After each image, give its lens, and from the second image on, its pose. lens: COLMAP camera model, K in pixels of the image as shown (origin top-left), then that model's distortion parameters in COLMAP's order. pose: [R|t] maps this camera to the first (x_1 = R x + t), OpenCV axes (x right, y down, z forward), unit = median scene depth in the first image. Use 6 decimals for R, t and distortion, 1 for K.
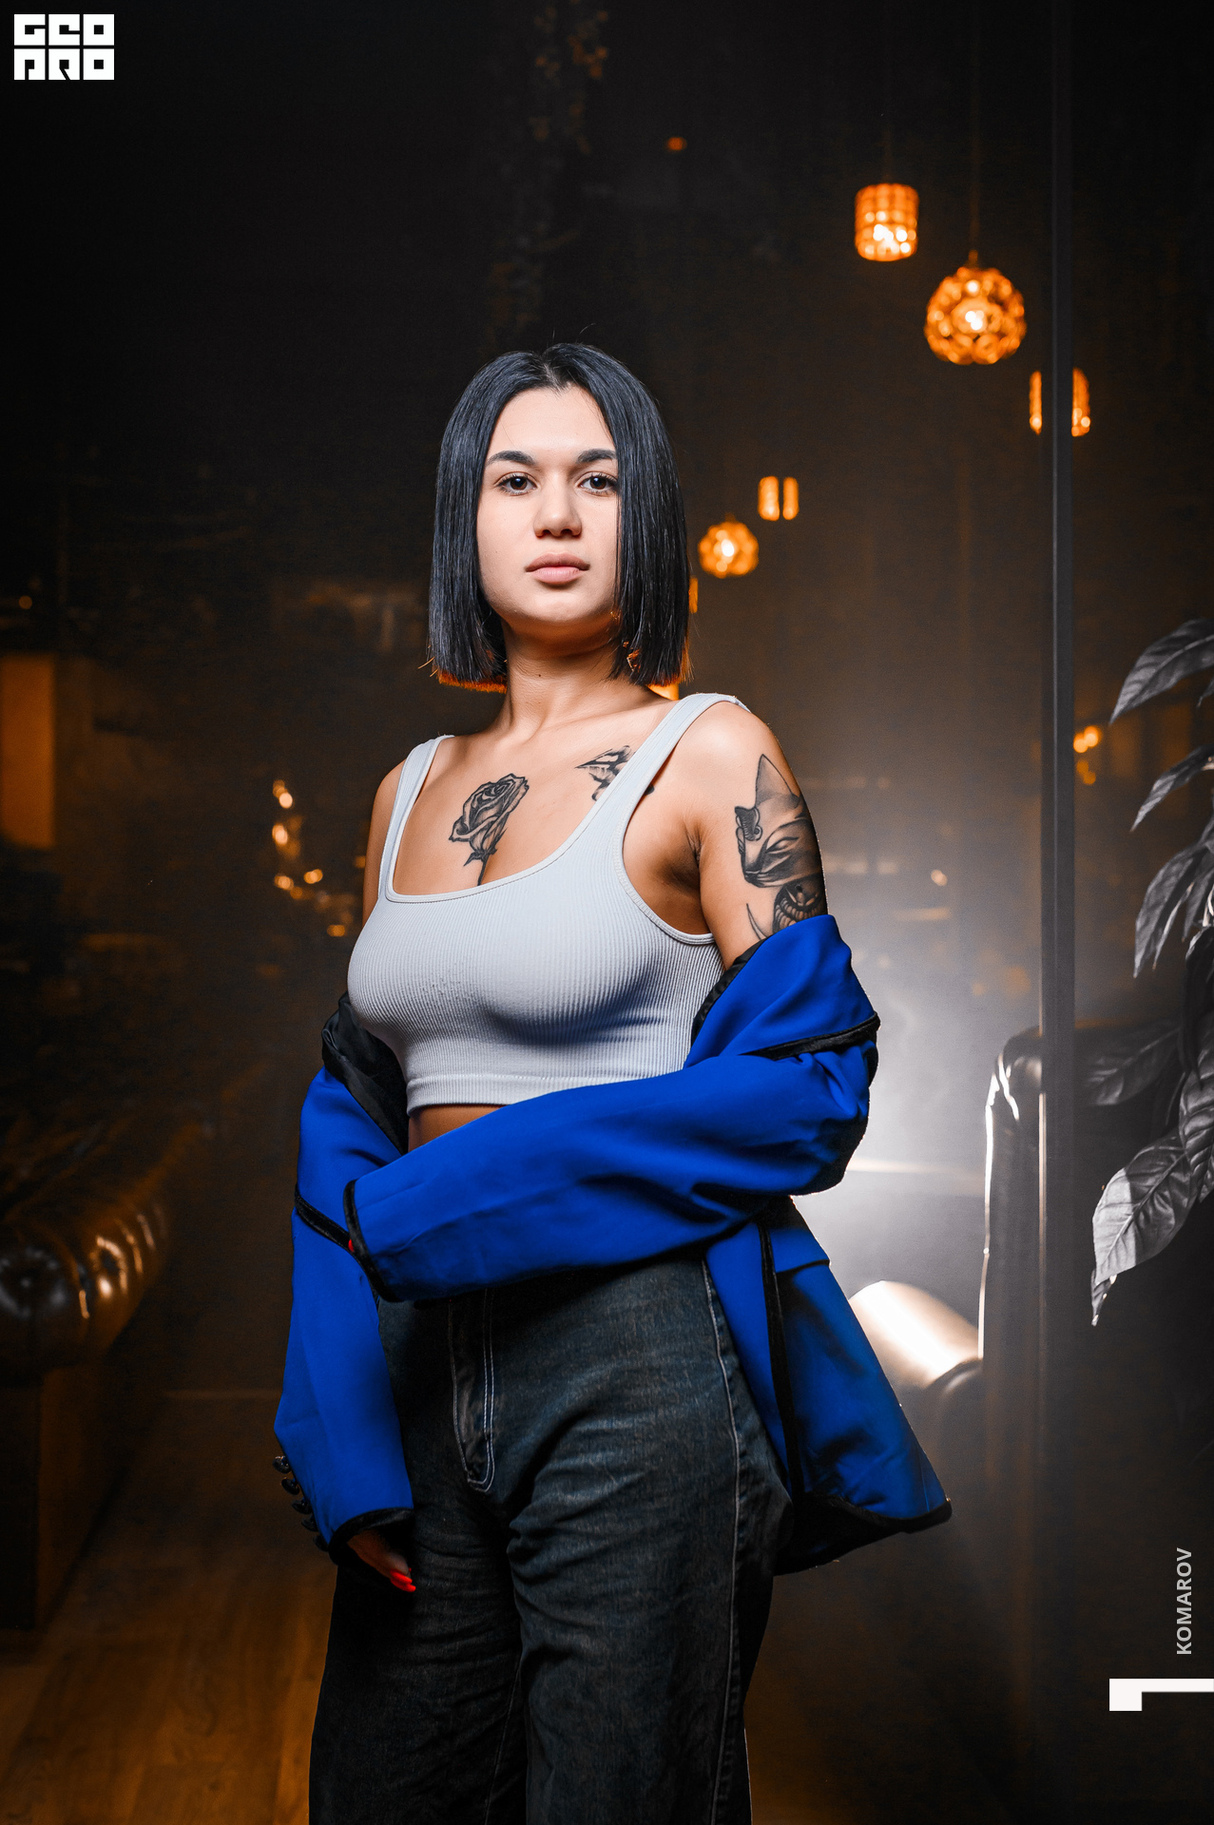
lens RADIAL K [[2008.5, 0, 637.9], [0, 2008.5, 919.7], [0, 0, 1]] dist [0.179341, -0.002256]
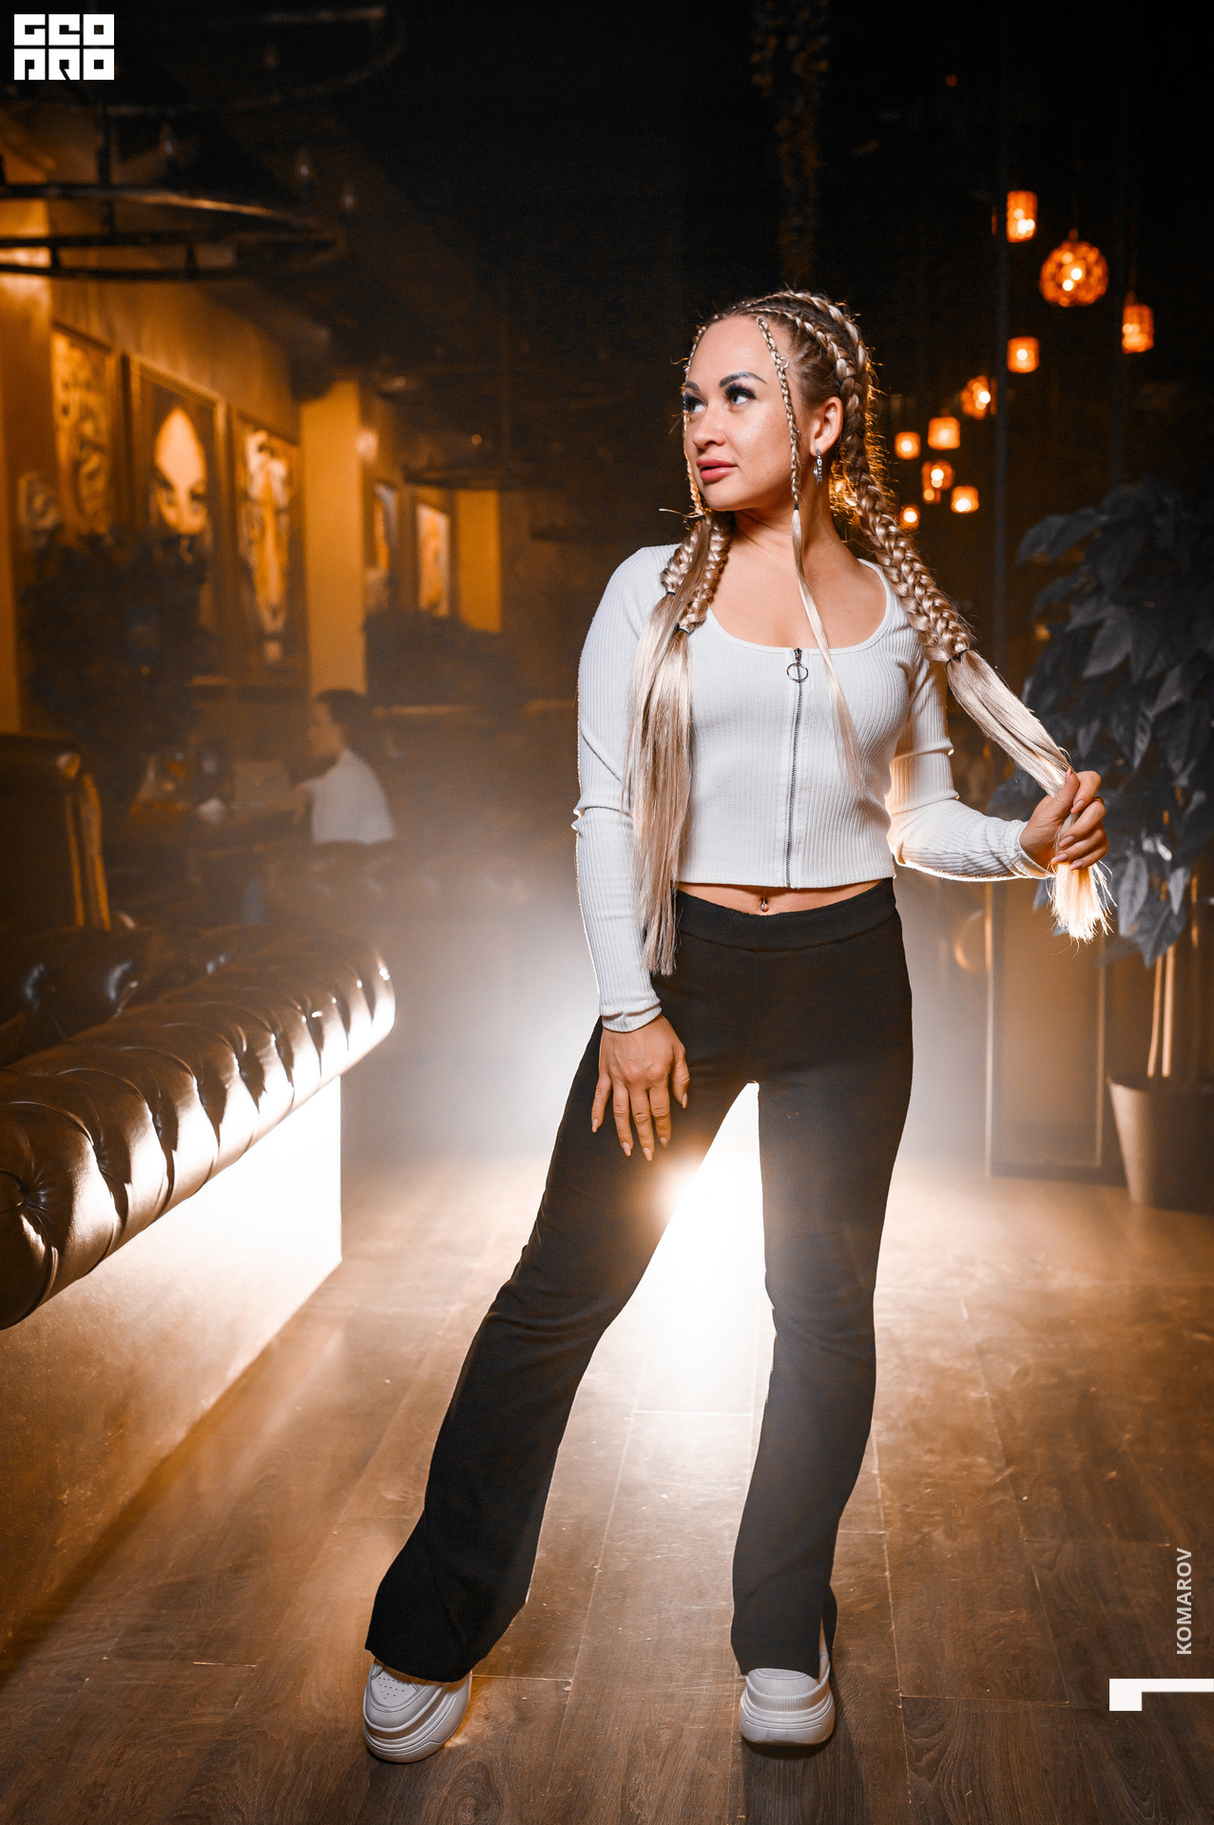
lens RADIAL K [[1900.7, 0, 586.3], [0, 1900.7, 954.2], [0, 0, 1]] dist [0.003149, 0.000219]
pose [[0.973571, 0.015774, -0.227840, 0.317102], [0.014309, 0.991439, 0.129781, 0.053095], [0.227936, -0.129611, 0.965011, -1.212735]]
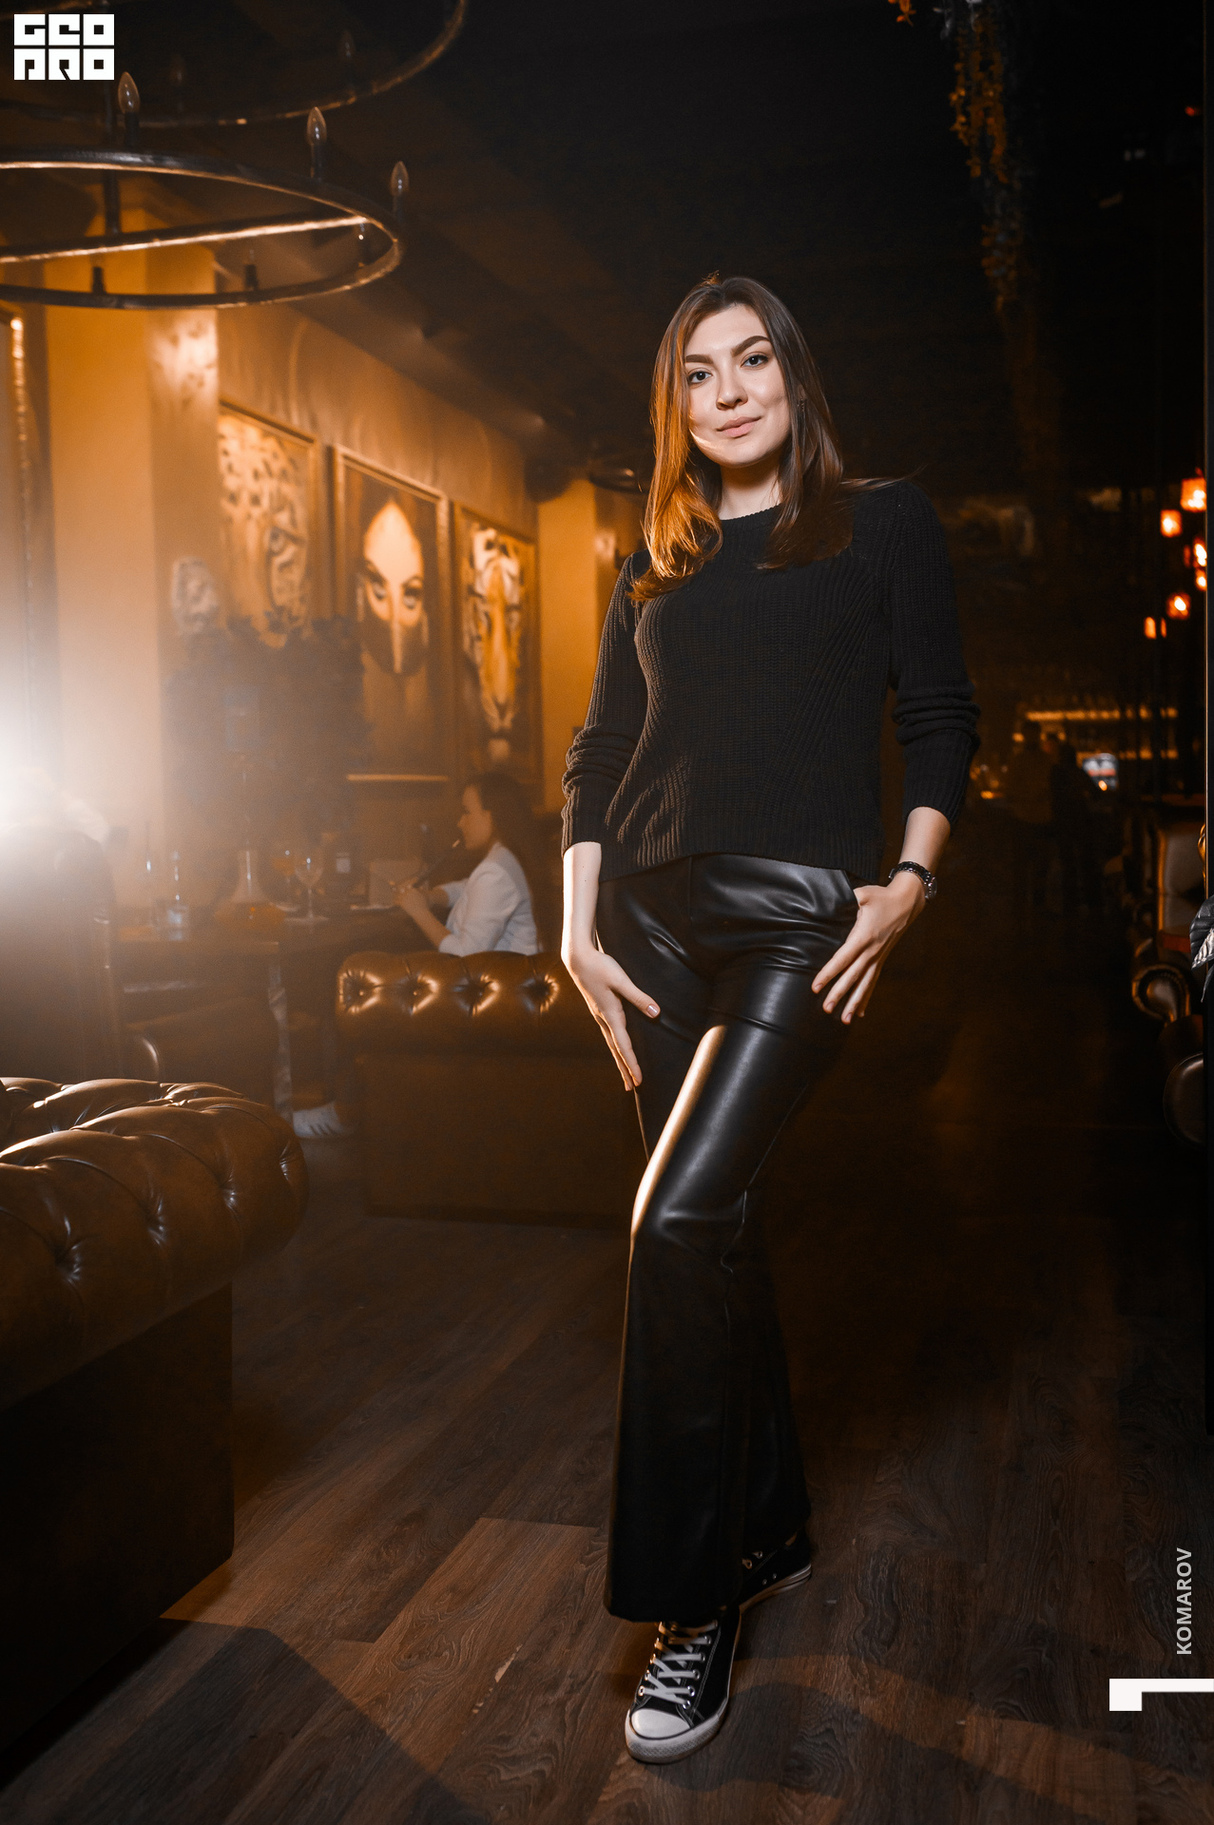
lens RADIAL K [[1782.9, 0, 607.0], [0, 1782.9, 912.5], [0, 0, 1]] dist [0.011732, -0.091805]
pose [[0.925458, 0.005058, -0.378817, 0.376883], [0.017027, 0.998345, 0.054925, 0.079785], [0.378468, -0.057281, 0.923840, -0.423184]]
